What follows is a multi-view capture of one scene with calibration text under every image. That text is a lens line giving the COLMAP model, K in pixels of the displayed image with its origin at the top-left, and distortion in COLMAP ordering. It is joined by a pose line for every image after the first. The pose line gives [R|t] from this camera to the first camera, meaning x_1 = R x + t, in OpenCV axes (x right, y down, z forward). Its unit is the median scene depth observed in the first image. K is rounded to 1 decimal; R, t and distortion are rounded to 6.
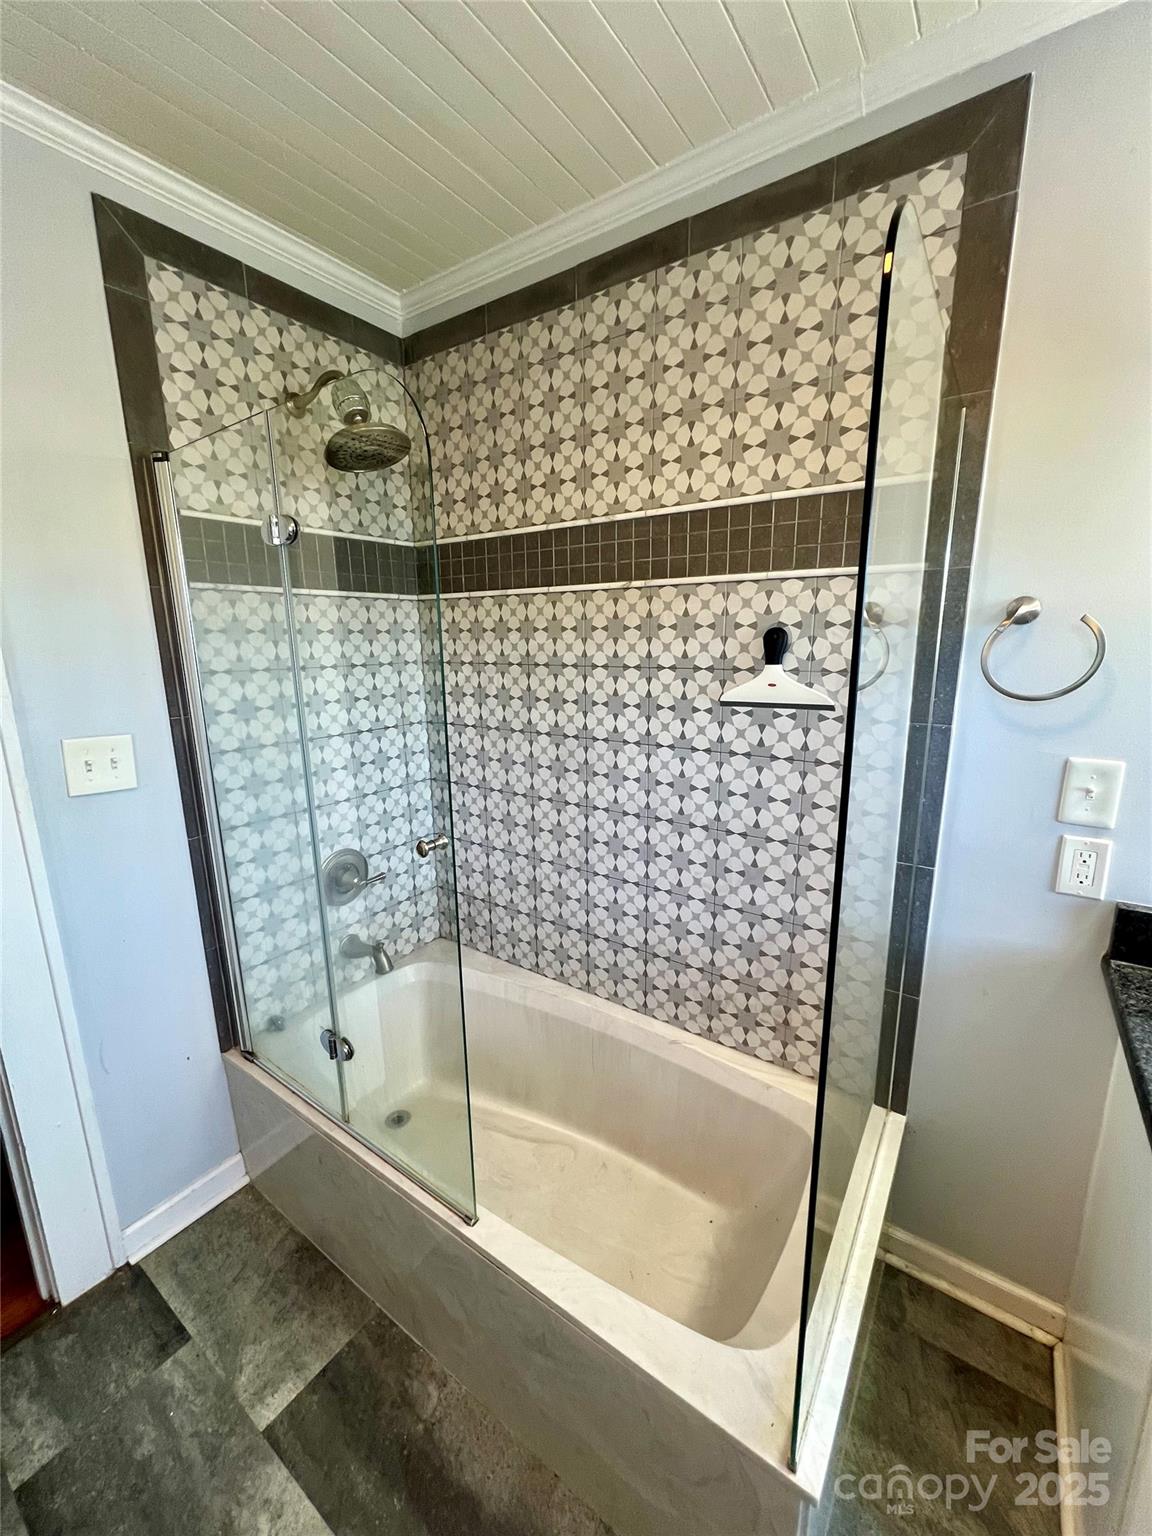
lens RADIAL K [[614.3, 0, 578.6], [0, 614.3, 767.4], [0, 0, 1]] dist [-0.000639, -0.000385]
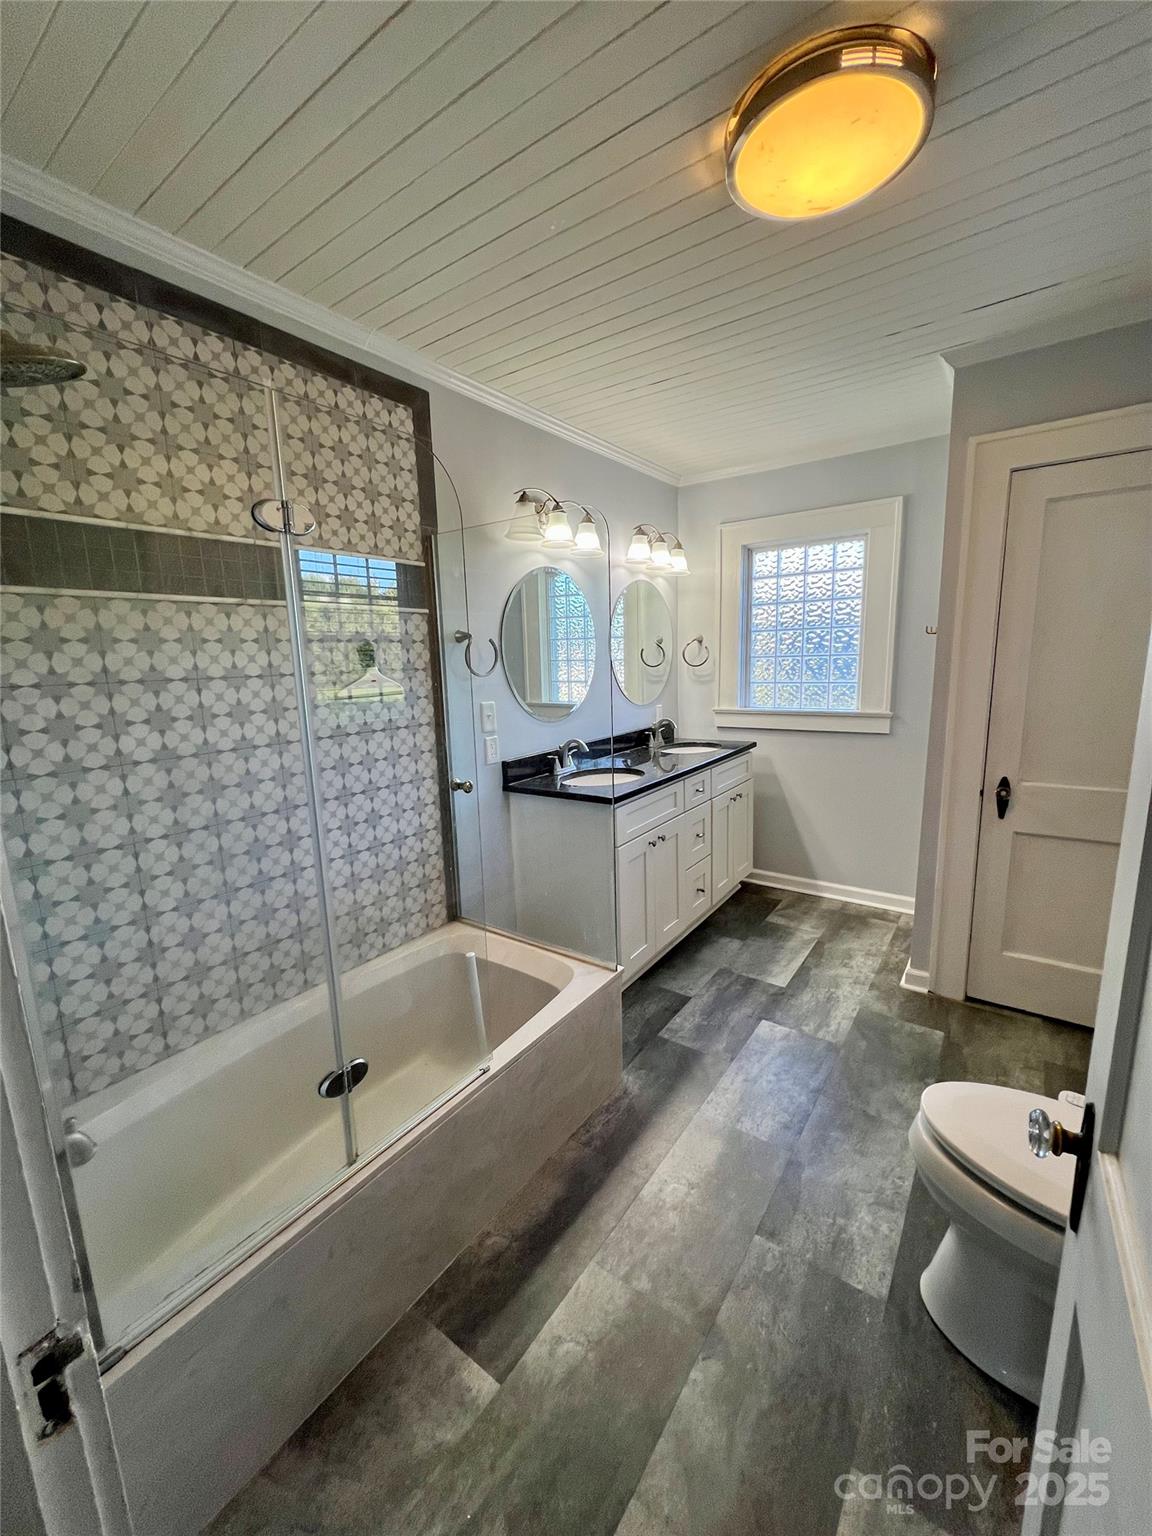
lens RADIAL K [[613.1, 0, 578.1], [0, 613.1, 766.0], [0, 0, 1]] dist [0.000461, -0.000072]
pose [[0.013697, -0.166909, 0.985877, -1.335061], [0.236990, 0.958418, 0.158968, -0.063793], [-0.971416, 0.231465, 0.052684, 0.555513]]
